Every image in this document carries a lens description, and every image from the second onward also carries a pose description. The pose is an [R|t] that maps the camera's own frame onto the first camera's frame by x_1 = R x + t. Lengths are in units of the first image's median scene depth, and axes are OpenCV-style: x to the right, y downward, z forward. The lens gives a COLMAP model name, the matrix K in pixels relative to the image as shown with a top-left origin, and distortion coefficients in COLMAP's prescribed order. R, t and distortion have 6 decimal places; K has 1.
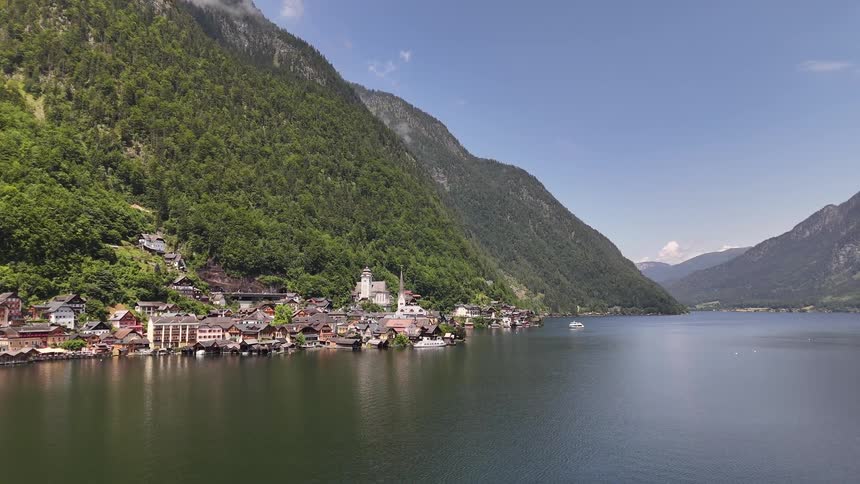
lens RADIAL K [[625.7, 0, 430.0], [0, 625.7, 242.0], [0, 0, 1]] dist [0.099745, -0.115650]
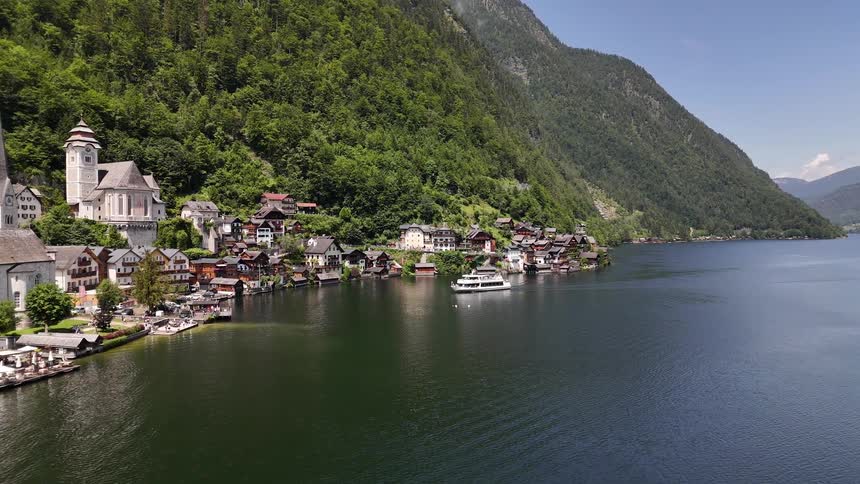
lens RADIAL K [[625.7, 0, 430.0], [0, 625.7, 242.0], [0, 0, 1]] dist [0.099745, -0.115650]
pose [[0.986286, 0.007865, -0.164855, 0.055205], [0.012846, 0.992175, 0.124189, 0.021761], [0.164542, -0.124603, 0.978468, 0.216045]]
